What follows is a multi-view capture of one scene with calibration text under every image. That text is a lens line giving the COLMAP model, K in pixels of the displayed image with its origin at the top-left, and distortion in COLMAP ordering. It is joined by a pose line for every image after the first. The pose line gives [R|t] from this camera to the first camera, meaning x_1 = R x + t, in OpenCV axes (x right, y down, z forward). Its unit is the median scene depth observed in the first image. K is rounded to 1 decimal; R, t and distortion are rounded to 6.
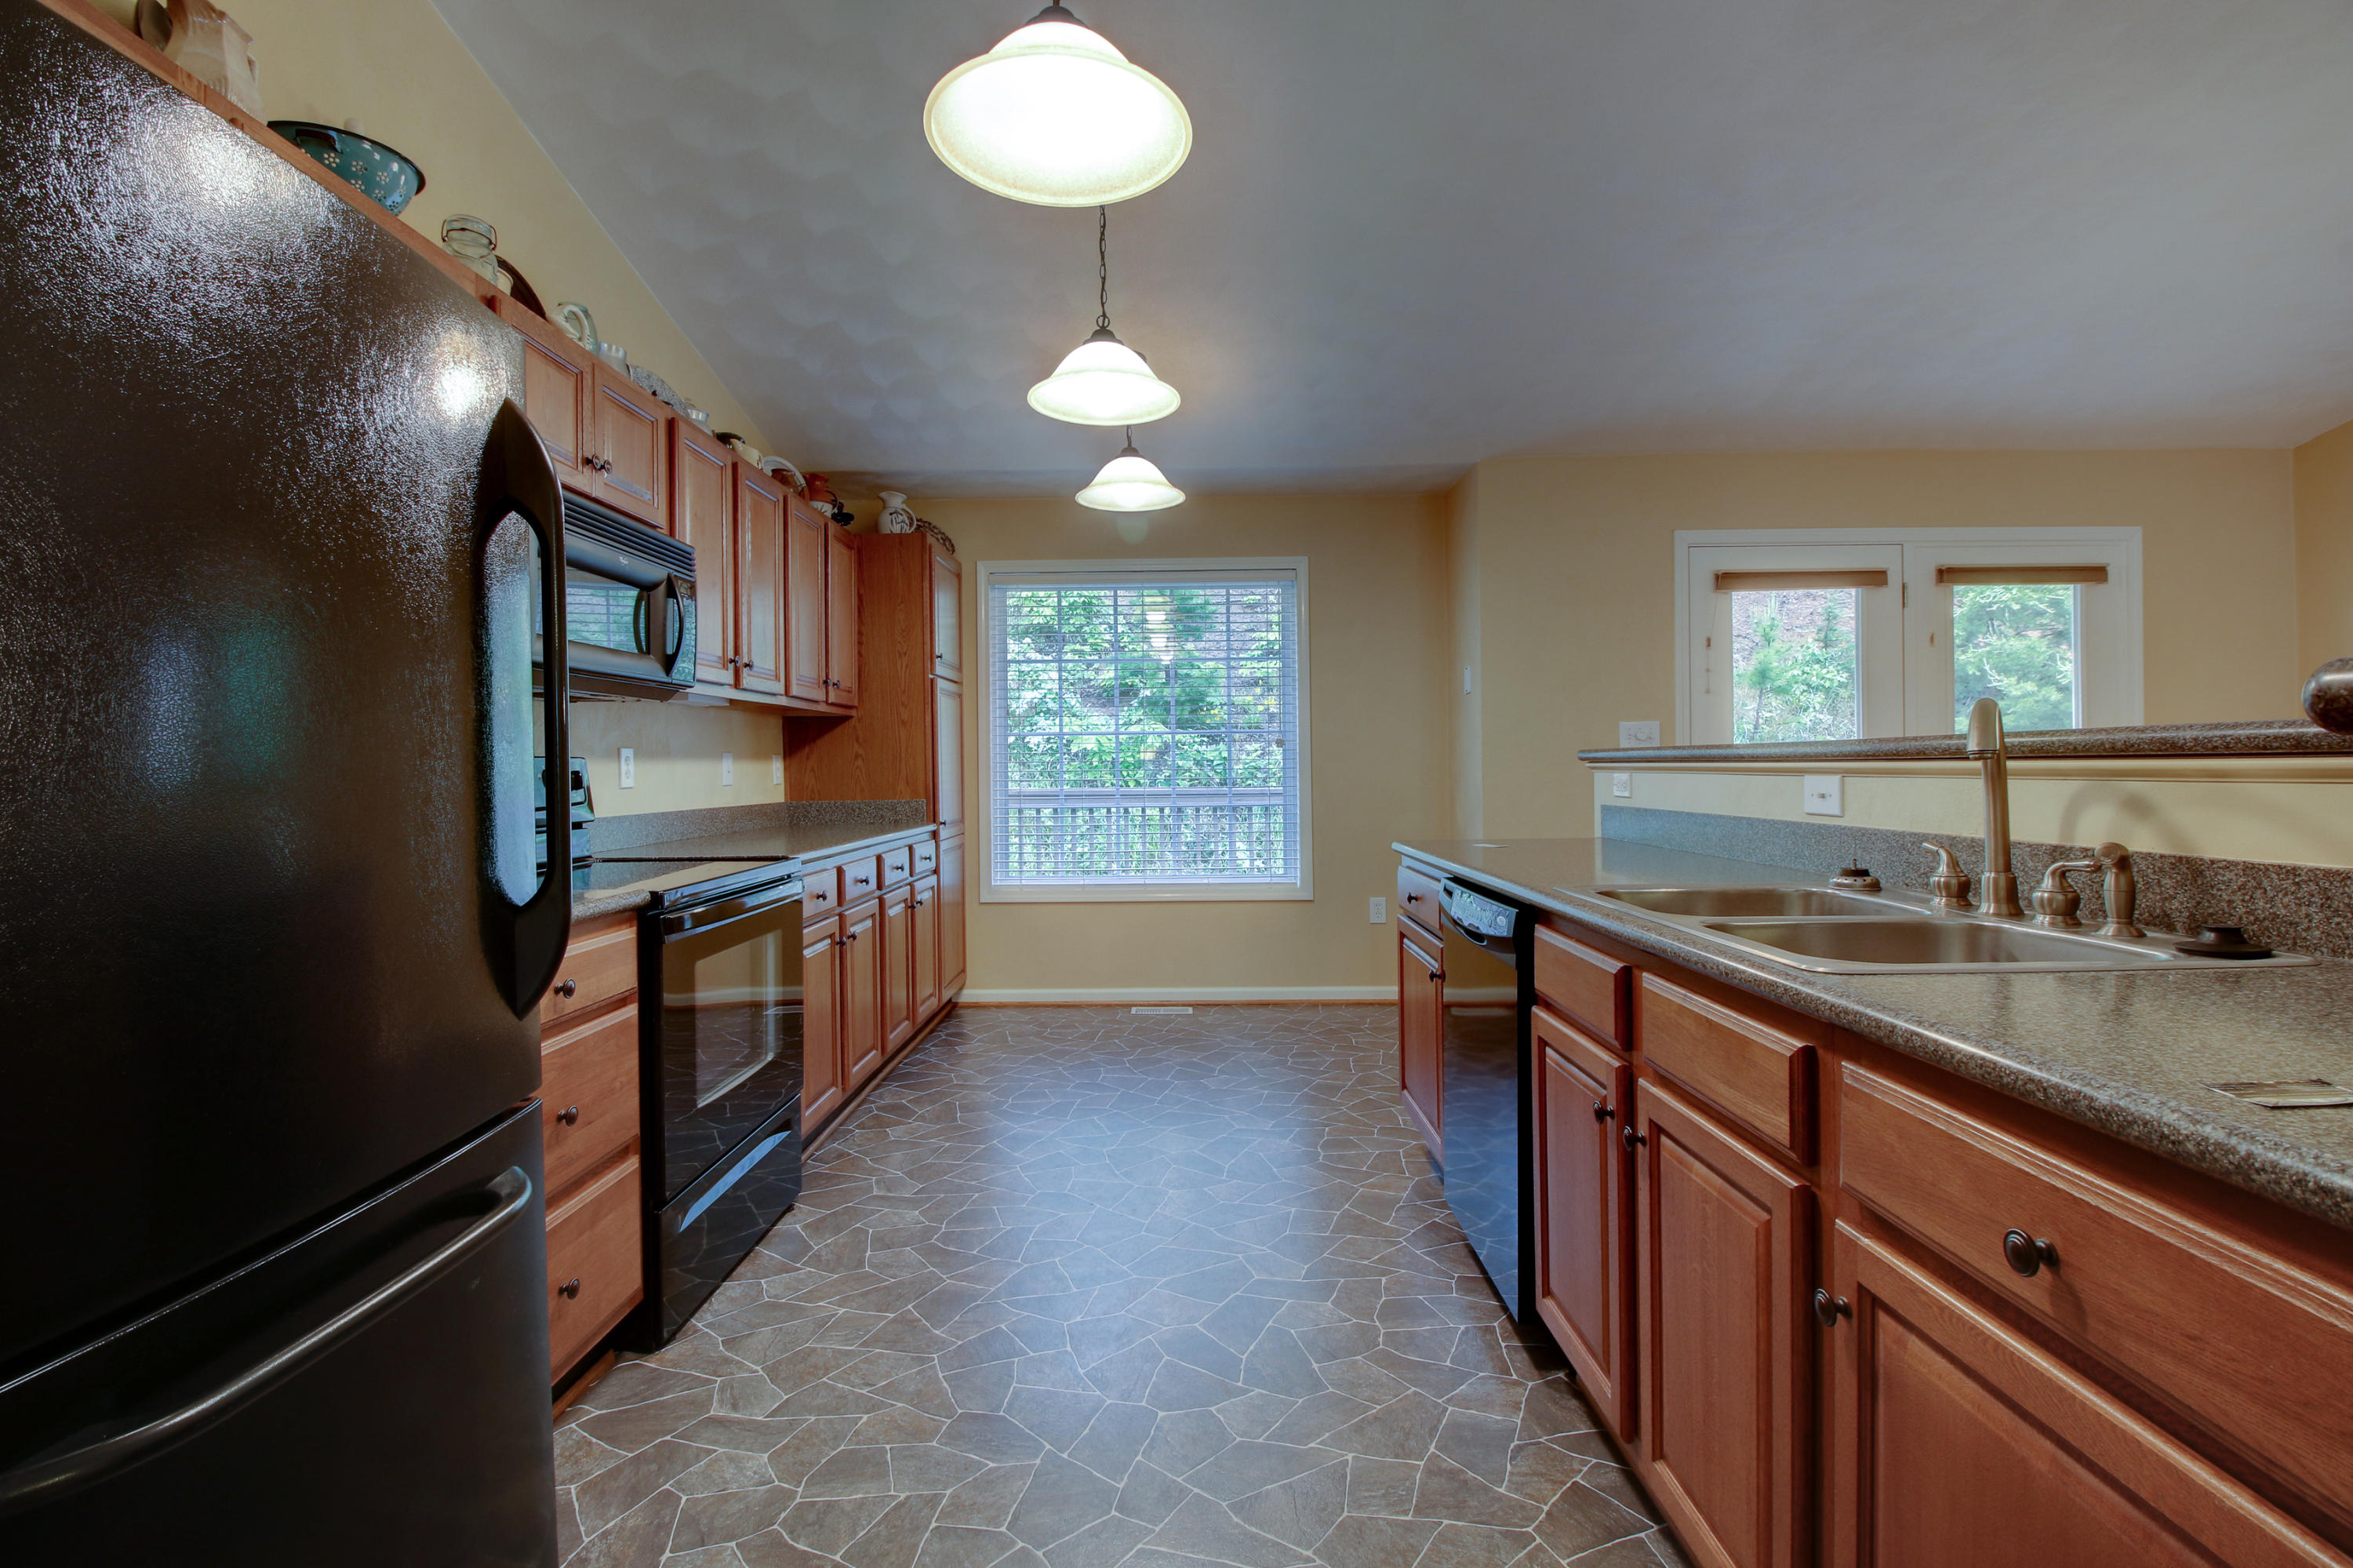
lens RADIAL K [[1085.6, 0, 1185.8], [0, 1085.6, 763.1], [0, 0, 1]] dist [0.000961, -0.012692]
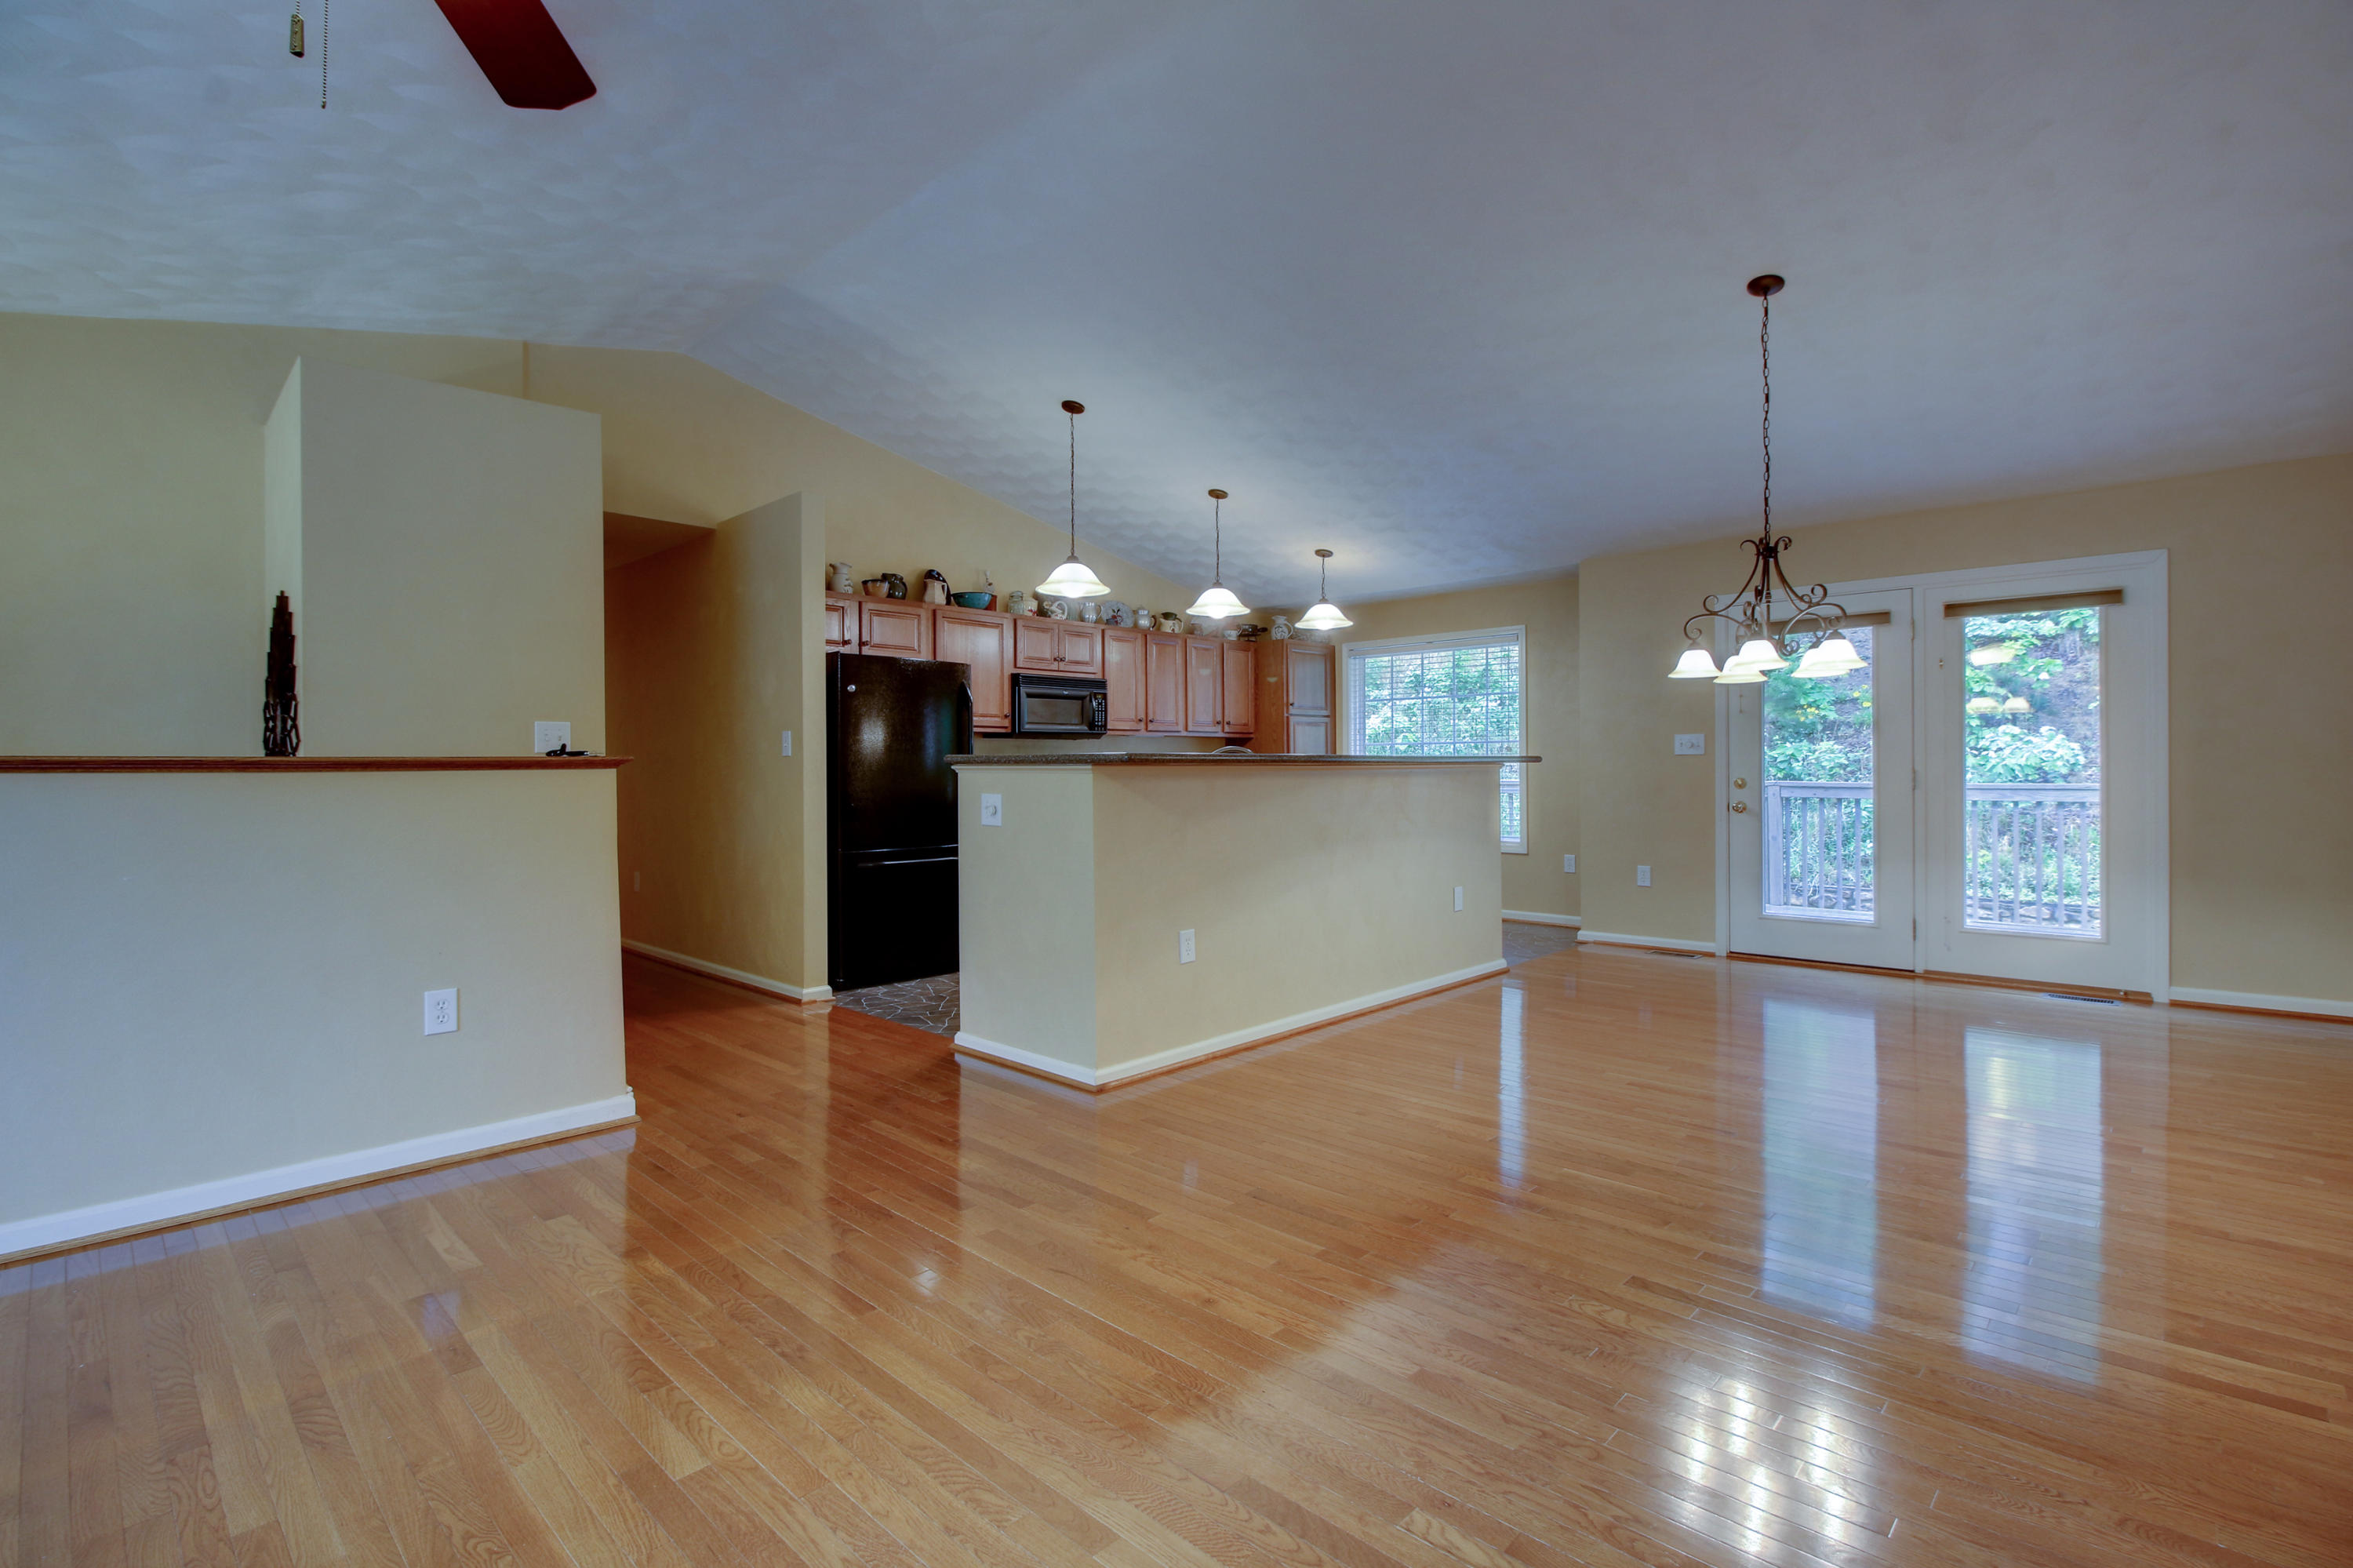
lens RADIAL K [[1085.6, 0, 1180.1], [0, 1085.6, 766.7], [0, 0, 1]] dist [0.000961, -0.012692]
pose [[0.722179, 0.006321, -0.691677, 0.926173], [-0.000103, 0.999959, 0.009030, -0.009171], [0.691706, -0.006450, 0.722150, -0.472268]]
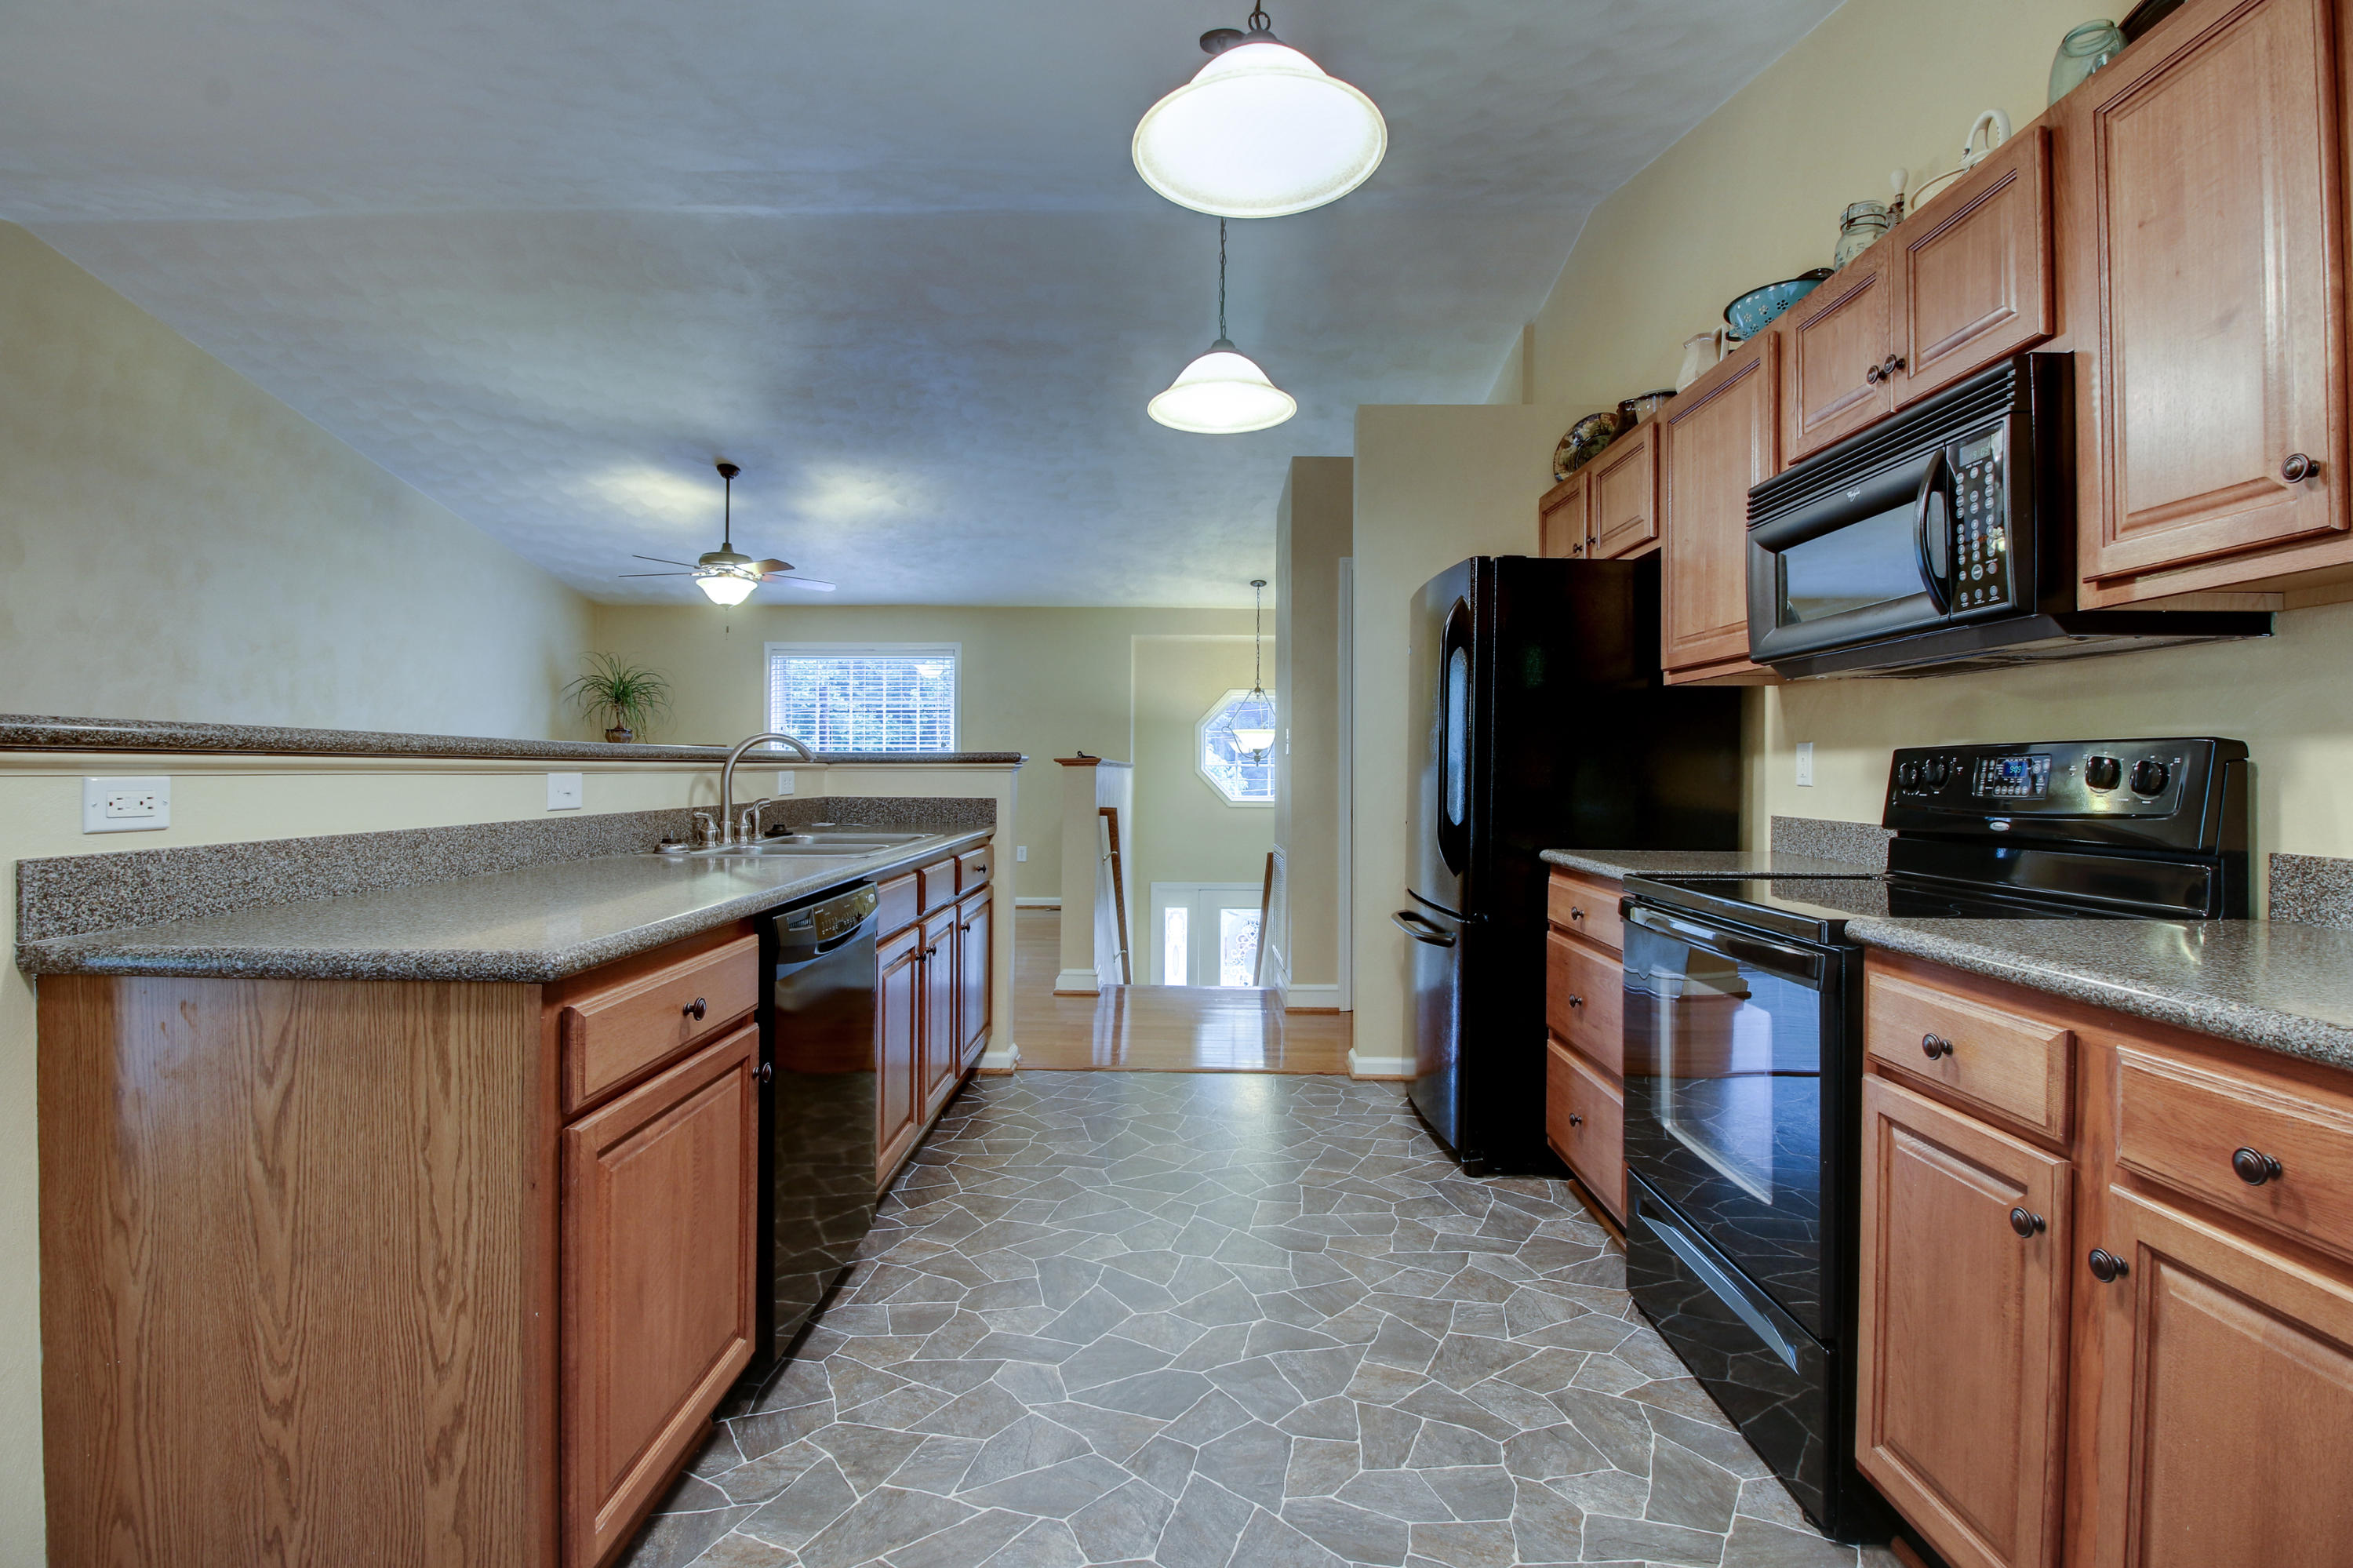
lens RADIAL K [[1085.6, 0, 1175.0], [0, 1085.6, 768.5], [0, 0, 1]] dist [0.000961, -0.012692]
pose [[-0.999860, 0.004970, 0.015982, -0.022967], [0.004910, 0.999981, -0.003805, 0.006830], [-0.016001, -0.003726, -0.999865, 0.988310]]
